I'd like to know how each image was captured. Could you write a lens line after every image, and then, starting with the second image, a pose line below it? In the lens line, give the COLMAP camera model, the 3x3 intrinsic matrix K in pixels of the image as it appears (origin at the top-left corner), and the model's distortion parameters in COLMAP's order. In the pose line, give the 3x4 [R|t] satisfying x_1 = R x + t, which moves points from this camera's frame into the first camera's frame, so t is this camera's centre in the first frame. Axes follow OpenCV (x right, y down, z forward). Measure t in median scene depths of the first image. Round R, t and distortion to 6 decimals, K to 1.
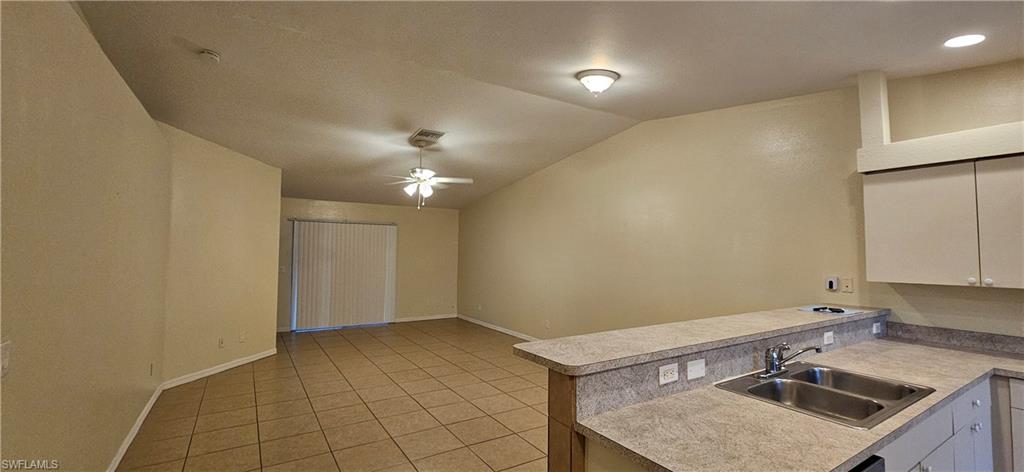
lens RADIAL K [[416.8, 0, 516.6], [0, 416.8, 233.2], [0, 0, 1]] dist [0.004219, 0.000294]
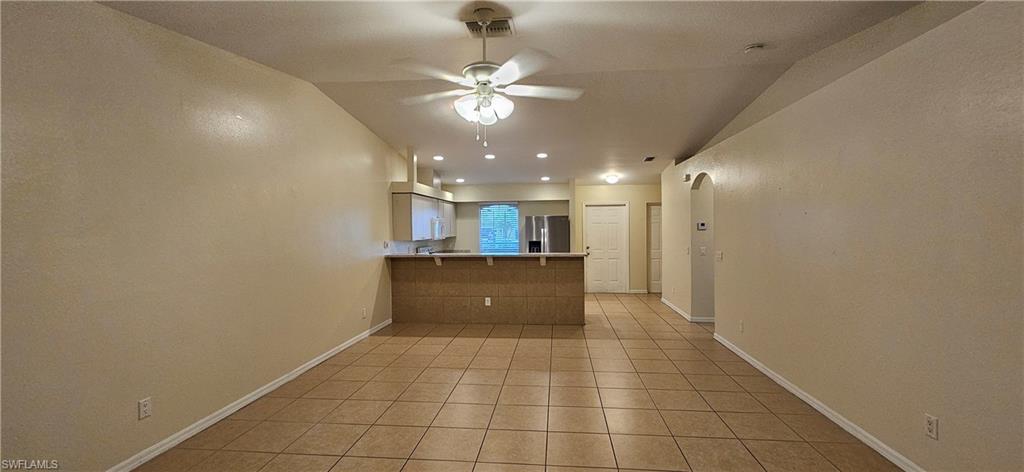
lens RADIAL K [[416.8, 0, 516.6], [0, 416.8, 233.2], [0, 0, 1]] dist [0.004219, 0.000294]
pose [[-0.777443, -0.007194, 0.628912, -1.023929], [-0.022000, 0.999634, -0.015761, 0.096293], [-0.628569, -0.026089, -0.777316, 2.397195]]
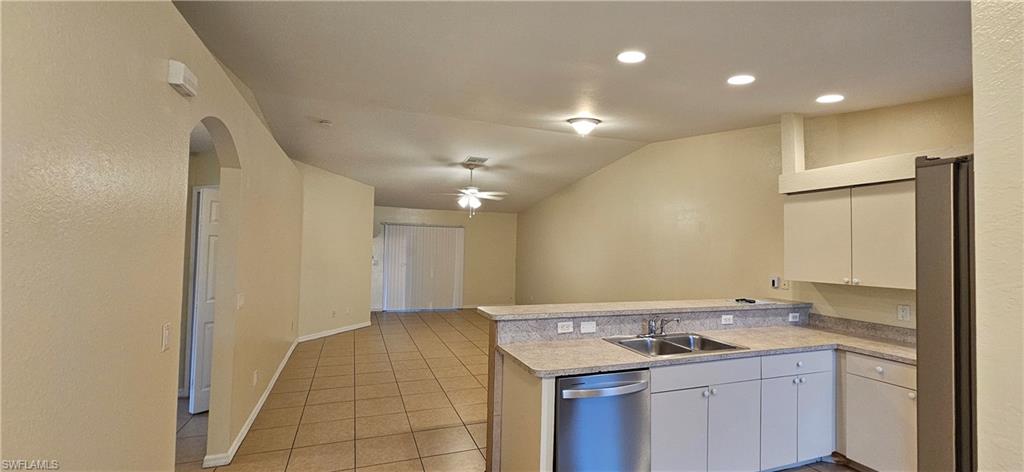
lens RADIAL K [[416.8, 0, 516.6], [0, 416.8, 233.2], [0, 0, 1]] dist [0.004219, 0.000294]
pose [[0.978496, 0.004469, -0.206215, 0.303436], [-0.003289, 0.999976, 0.006066, -0.031506], [0.206238, -0.005258, 0.978488, -0.404775]]
